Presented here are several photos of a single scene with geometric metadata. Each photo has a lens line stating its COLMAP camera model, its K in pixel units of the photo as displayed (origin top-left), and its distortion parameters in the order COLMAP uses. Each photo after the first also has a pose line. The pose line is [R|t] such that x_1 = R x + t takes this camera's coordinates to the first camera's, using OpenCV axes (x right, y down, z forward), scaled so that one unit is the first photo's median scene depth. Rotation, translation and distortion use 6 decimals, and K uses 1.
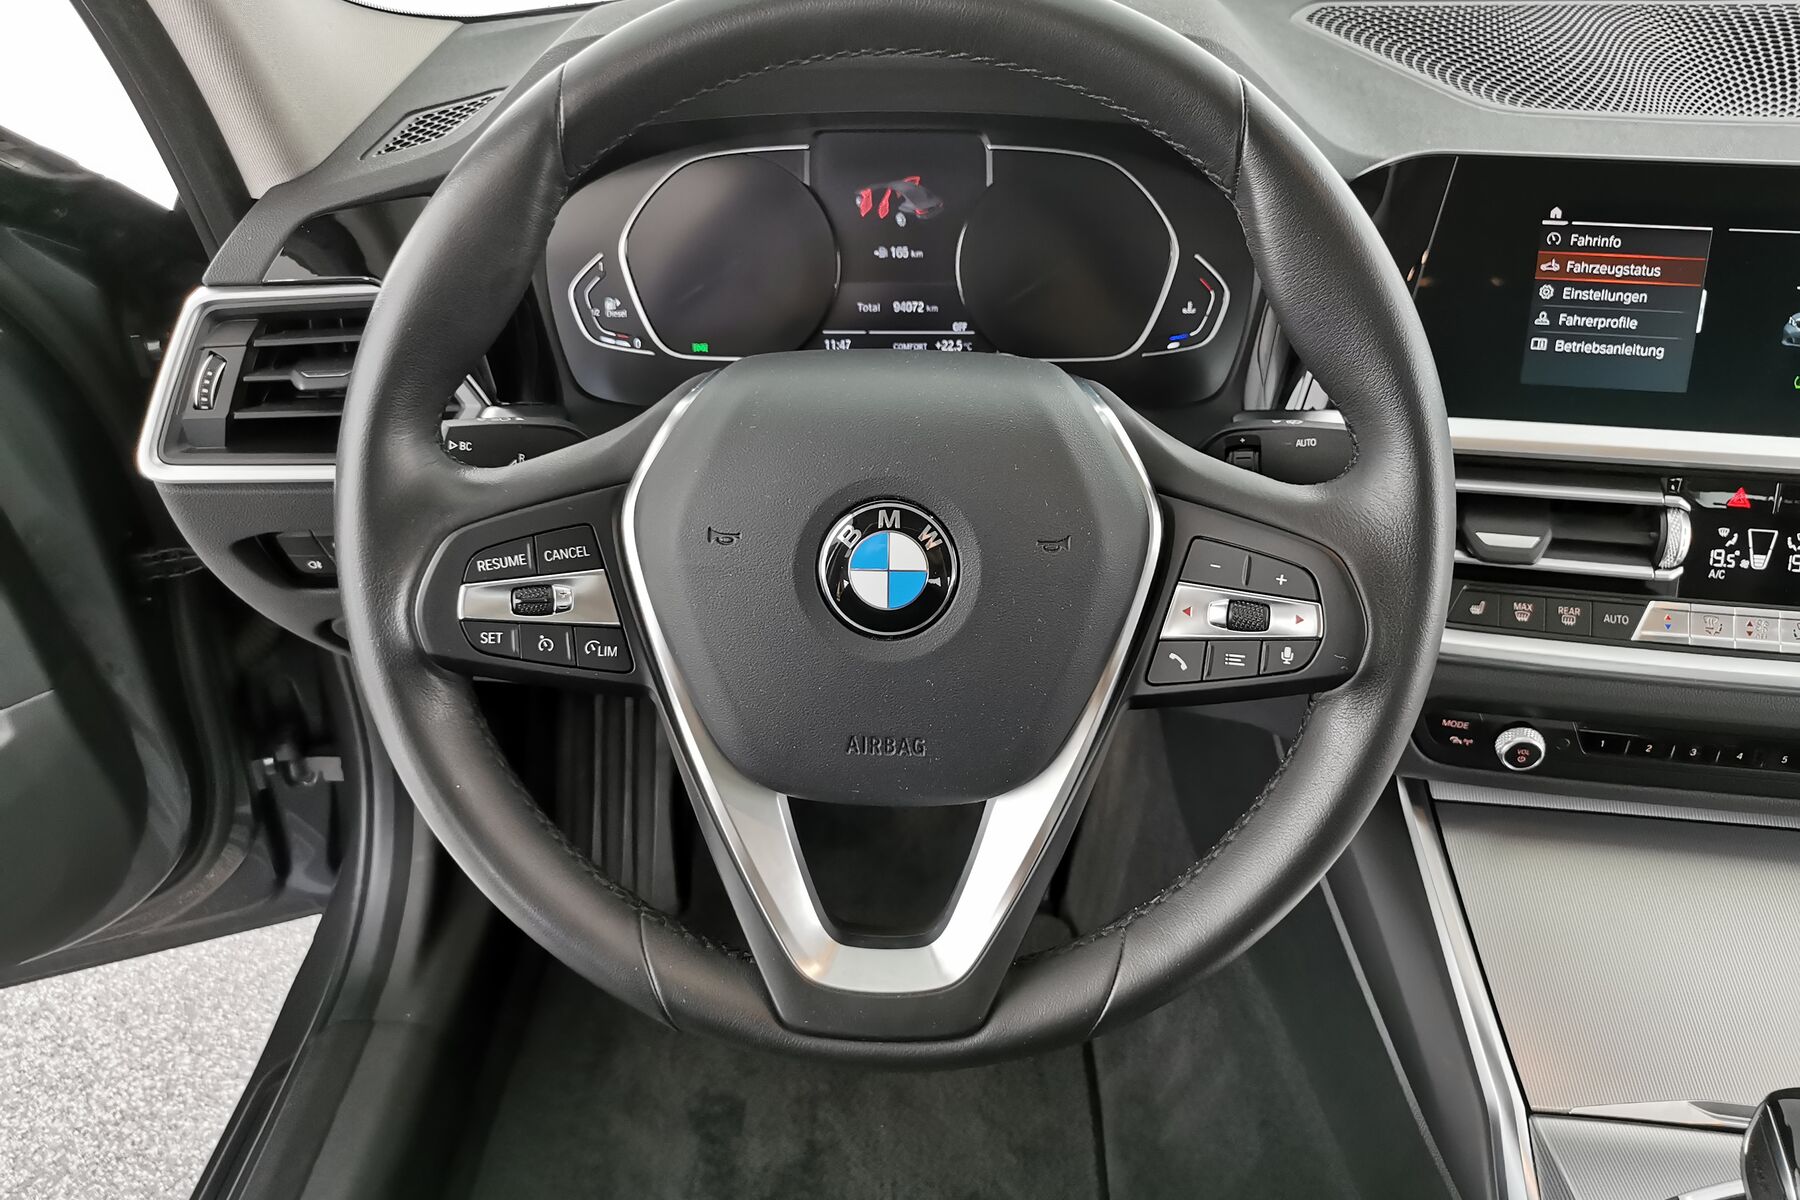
lens RADIAL K [[1436.3, 0, 850.7], [0, 1436.3, 600.6], [0, 0, 1]] dist [0.014394, -0.017953]
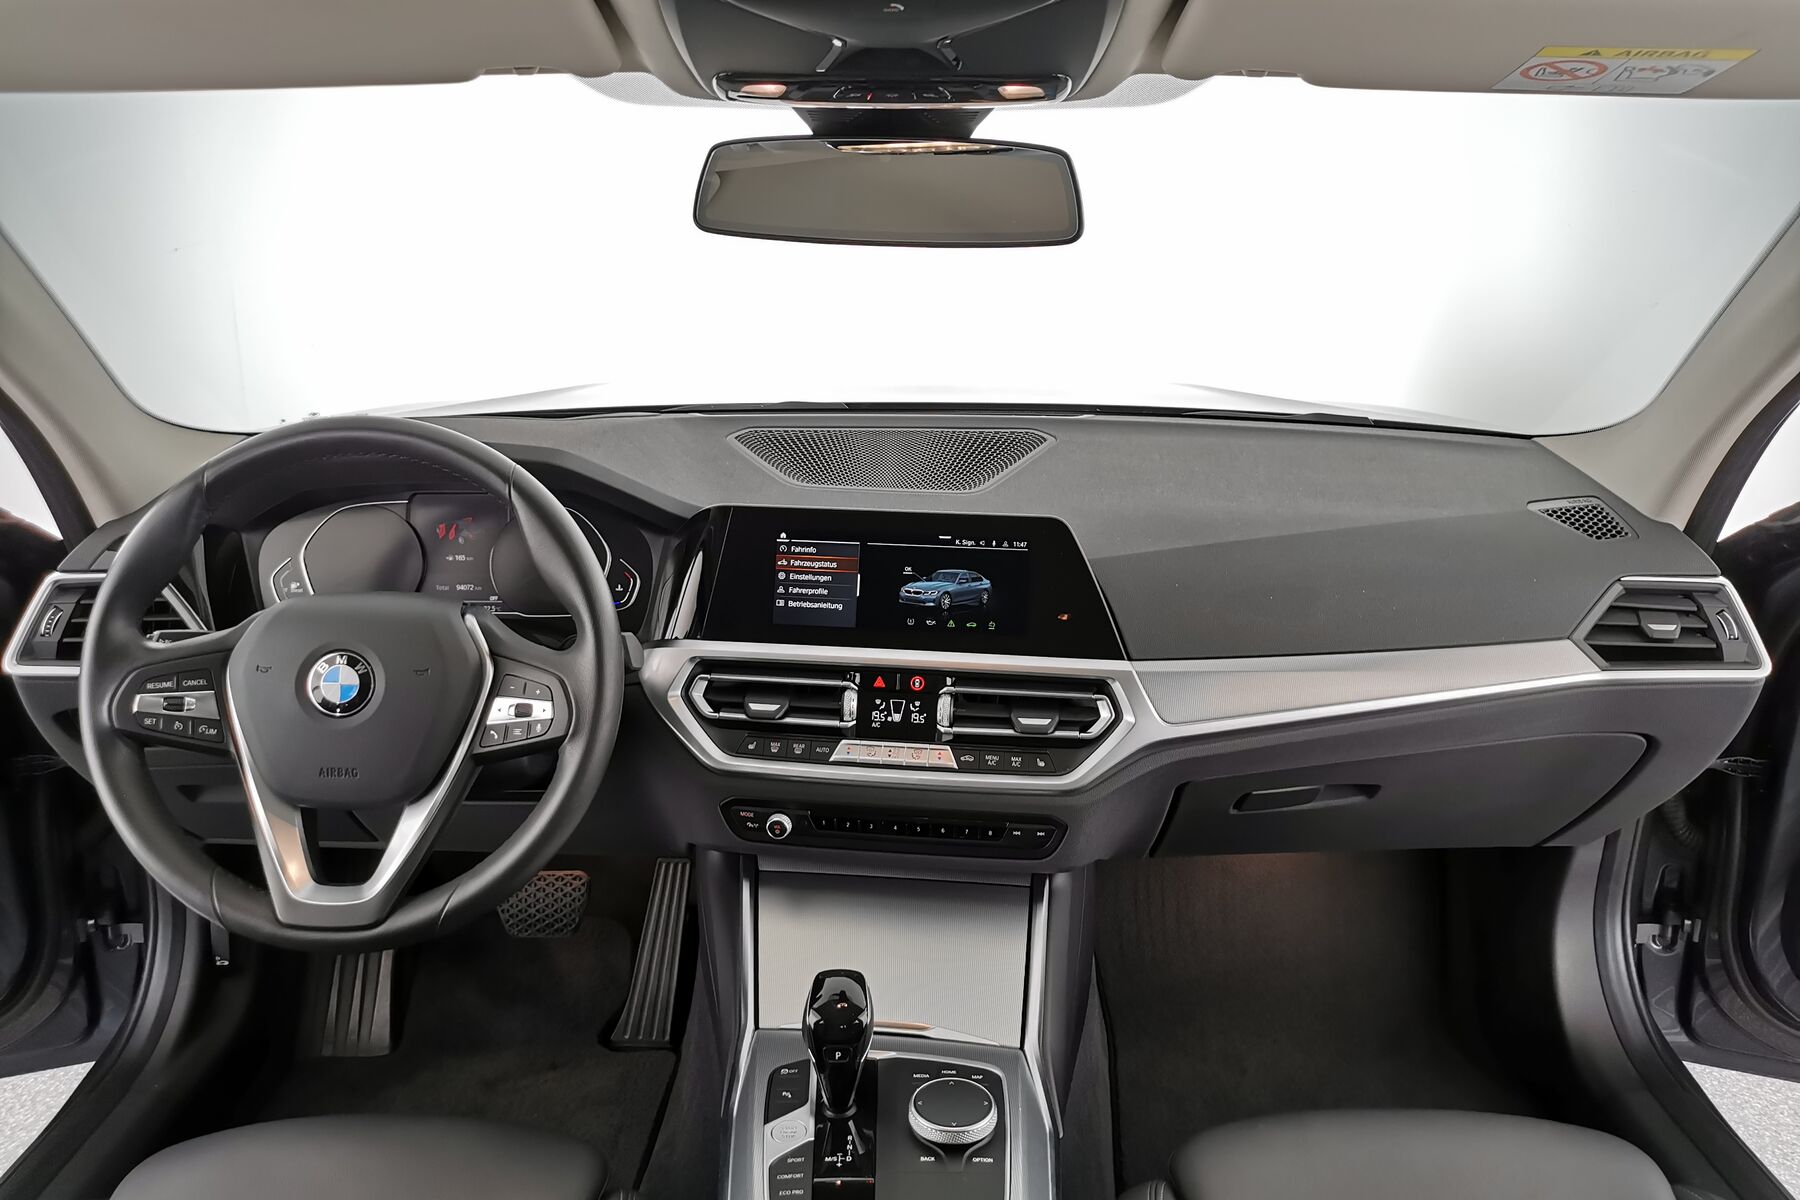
lens RADIAL K [[1436.3, 0, 898.0], [0, 1436.3, 549.8], [0, 0, 1]] dist [0.014394, -0.017953]
pose [[0.999411, 0.003327, 0.034149, 0.571836], [0.006824, 0.956129, -0.292866, 0.307292], [-0.033625, 0.292927, 0.955543, -0.819626]]
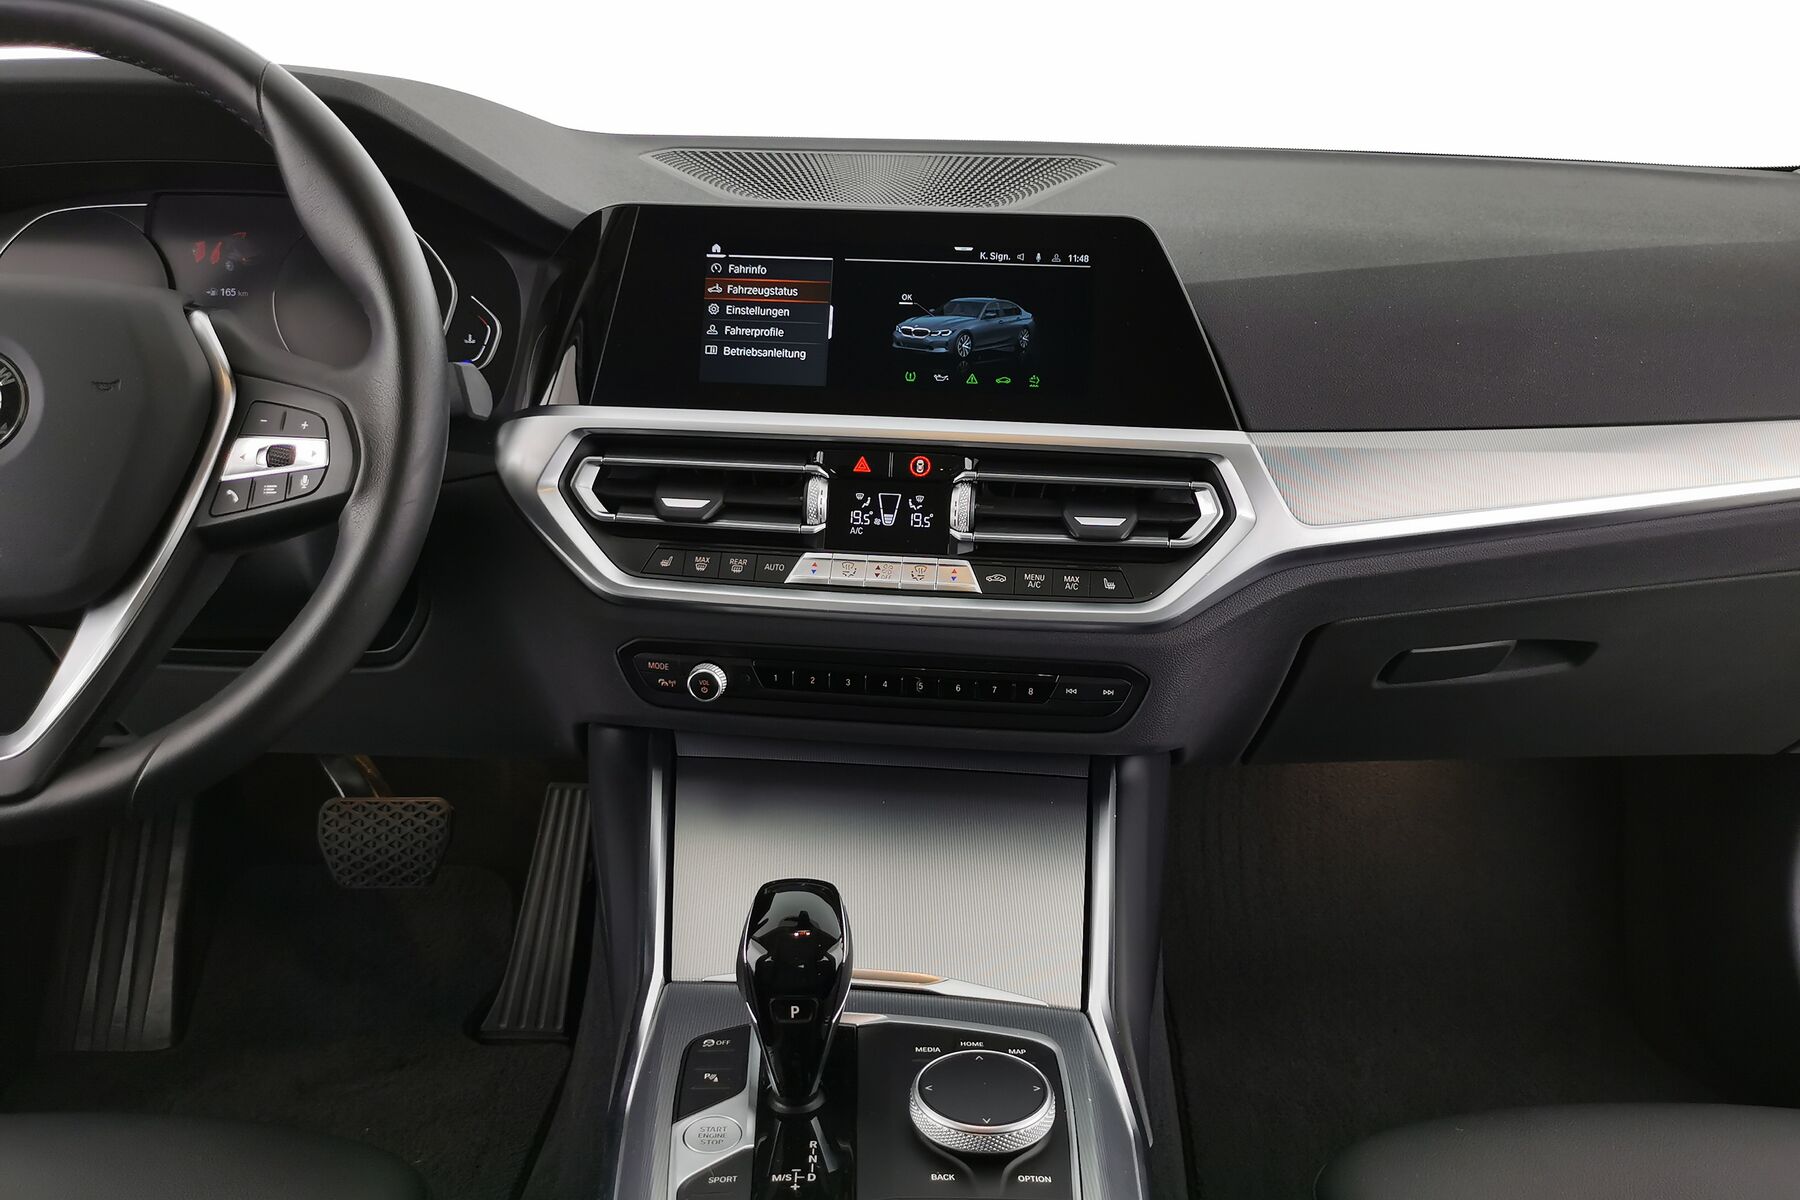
lens RADIAL K [[1593.3, 0, 903.0], [0, 1593.3, 586.8], [0, 0, 1]] dist [0.020873, -0.037105]
pose [[0.998335, 0.009681, 0.056871, 0.570849], [0.005620, 0.964809, -0.262891, 0.379640], [-0.057414, 0.262773, 0.963148, -0.270909]]
